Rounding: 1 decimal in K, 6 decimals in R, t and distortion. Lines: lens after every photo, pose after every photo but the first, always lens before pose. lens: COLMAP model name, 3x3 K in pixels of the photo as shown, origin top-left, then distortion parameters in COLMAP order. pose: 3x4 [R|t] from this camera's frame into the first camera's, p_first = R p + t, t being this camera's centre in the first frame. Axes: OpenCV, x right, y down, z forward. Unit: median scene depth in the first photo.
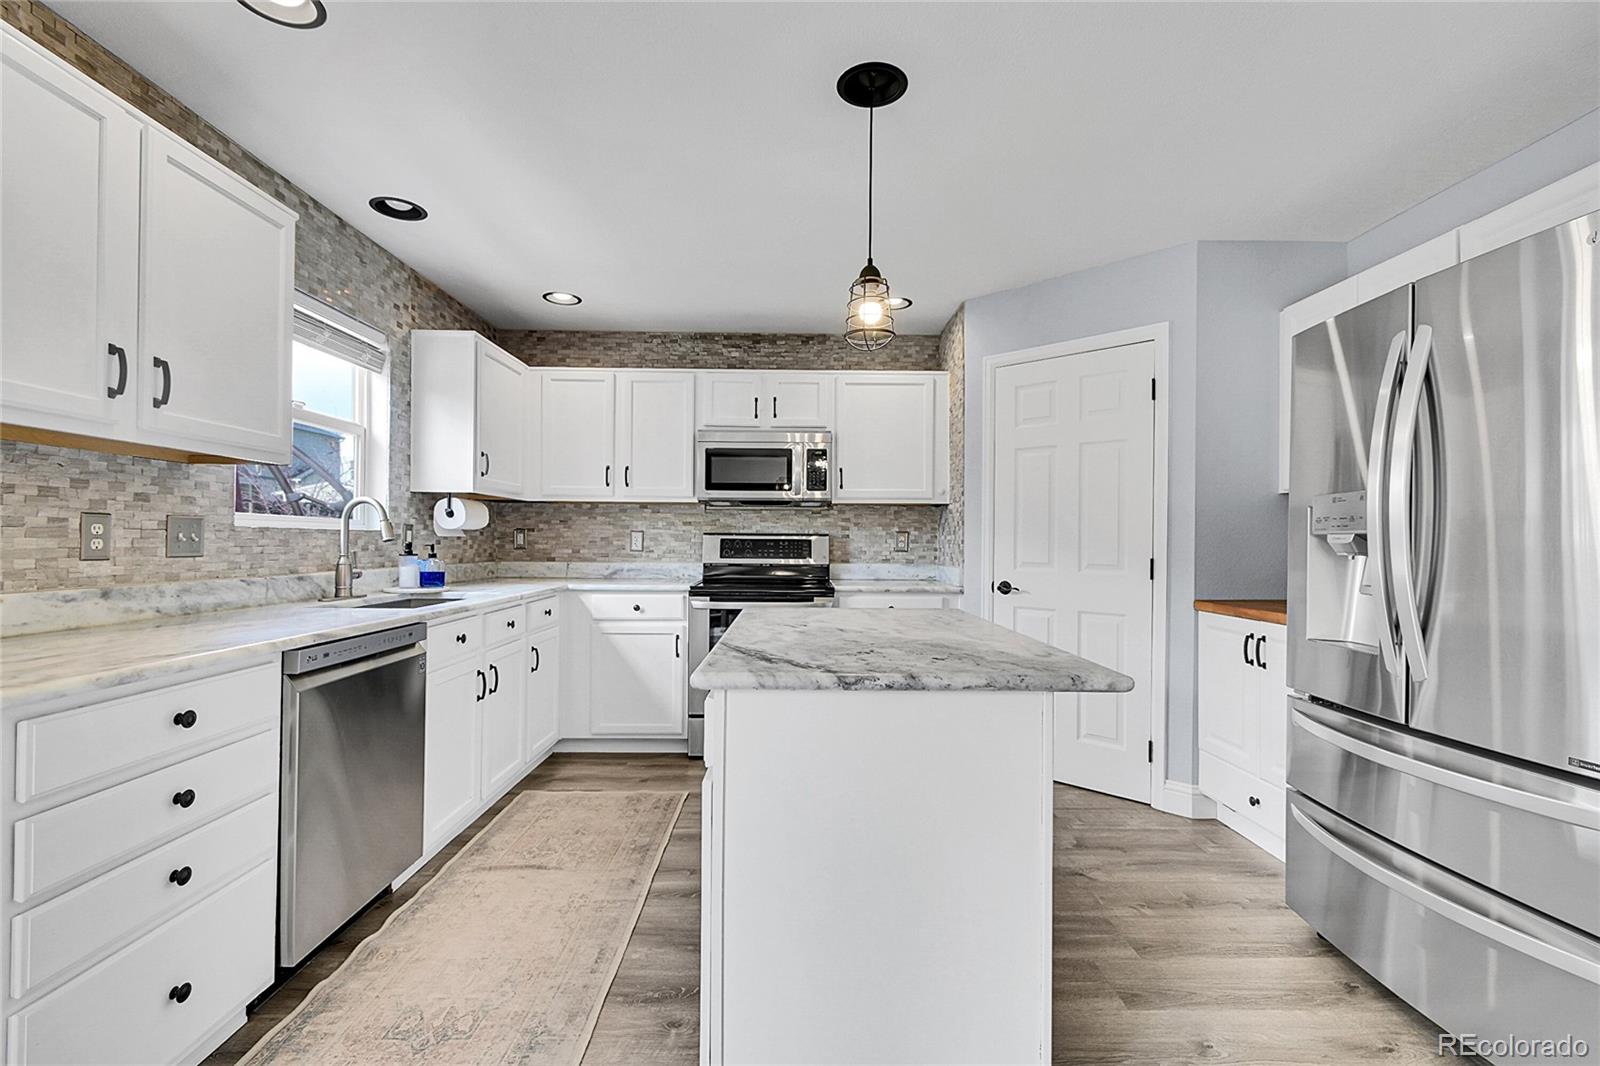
lens RADIAL K [[710.4, 0, 803.2], [0, 710.4, 541.8], [0, 0, 1]] dist [0.011564, -0.005284]
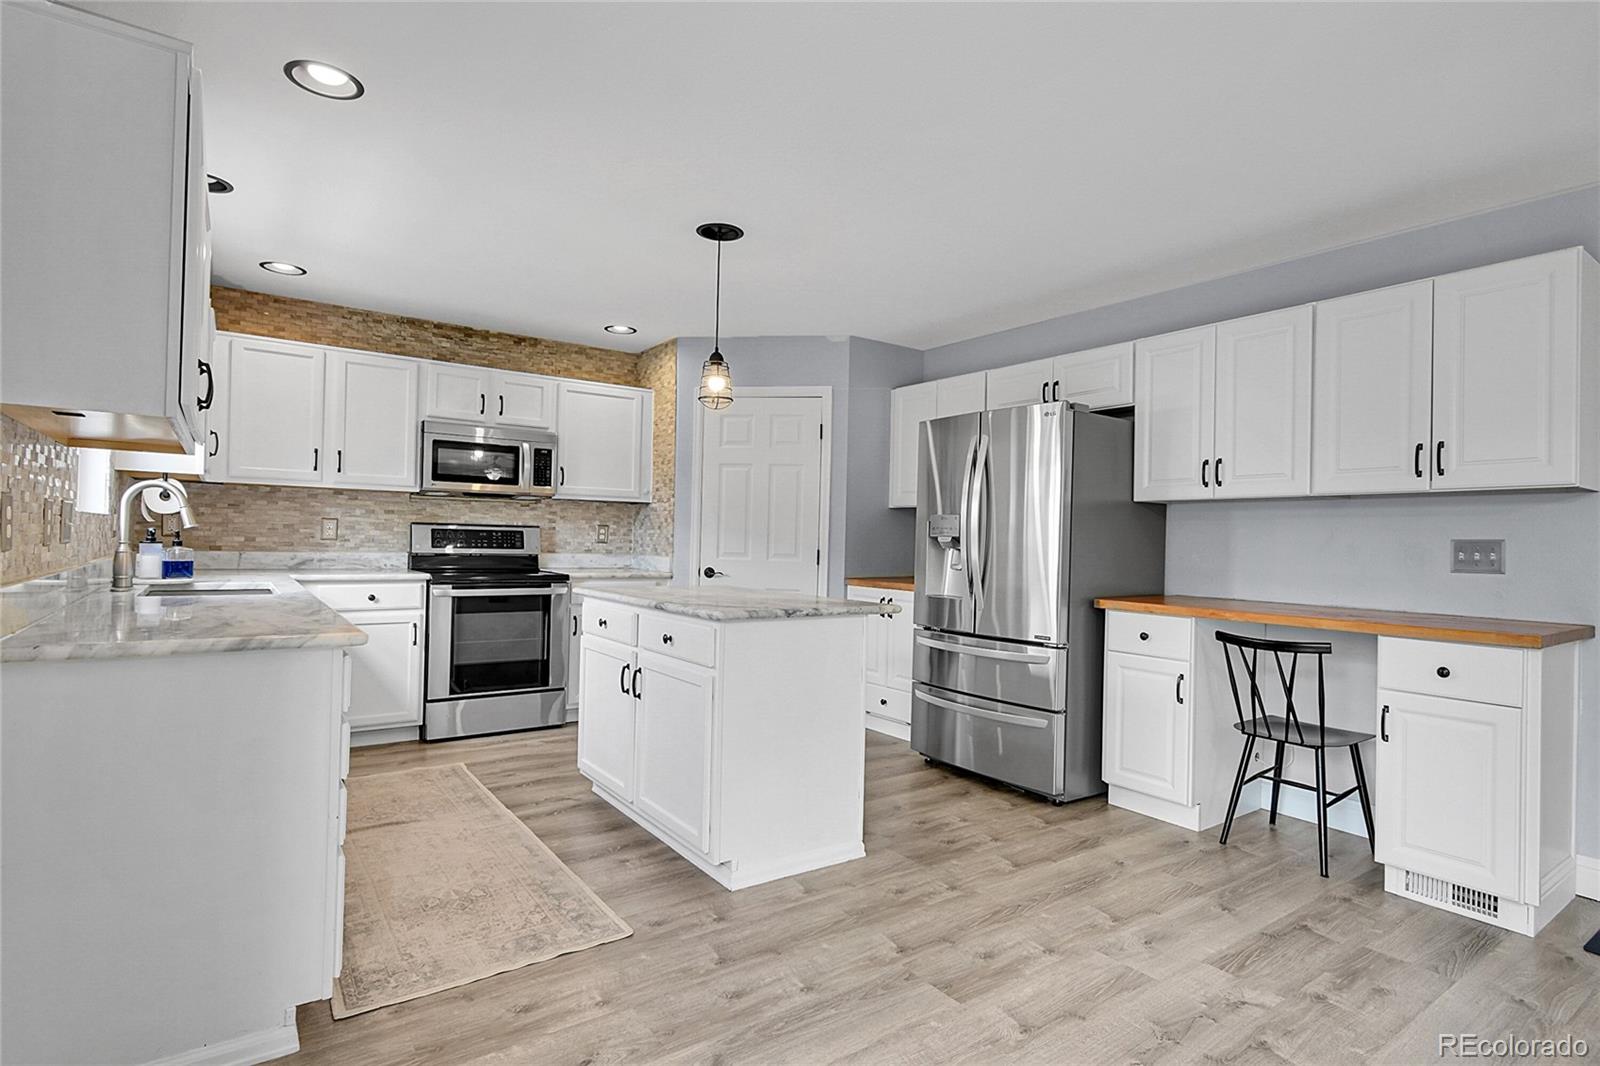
lens RADIAL K [[810.2, 0, 805.5], [0, 810.2, 537.6], [0, 0, 1]] dist [0.005413, -0.002440]
pose [[0.822666, 0.012944, 0.568377, -0.376295], [-0.017328, 0.999847, 0.002311, -0.003612], [-0.568260, -0.011750, 0.822765, -0.267810]]
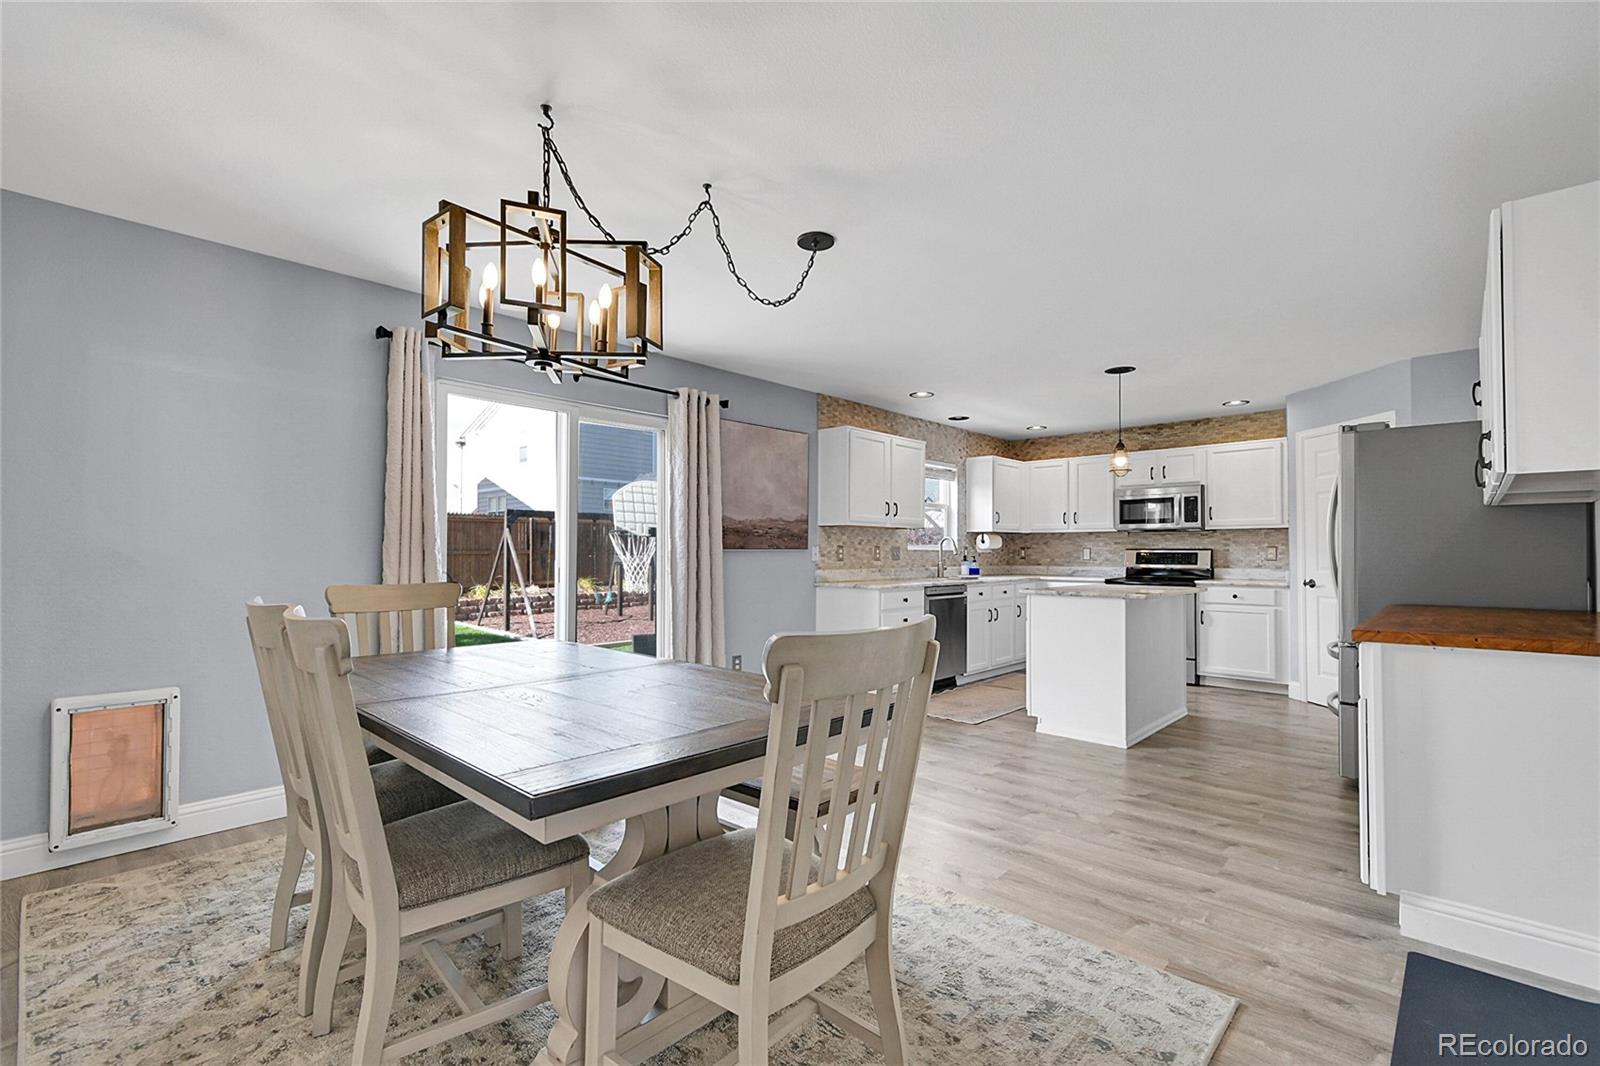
lens RADIAL K [[710.4, 0, 806.9], [0, 710.4, 541.7], [0, 0, 1]] dist [0.011564, -0.005284]
pose [[0.724867, -0.016957, -0.688680, 0.529113], [0.003712, 0.999779, -0.020710, 0.002604], [0.688879, 0.012455, 0.724770, -0.814112]]
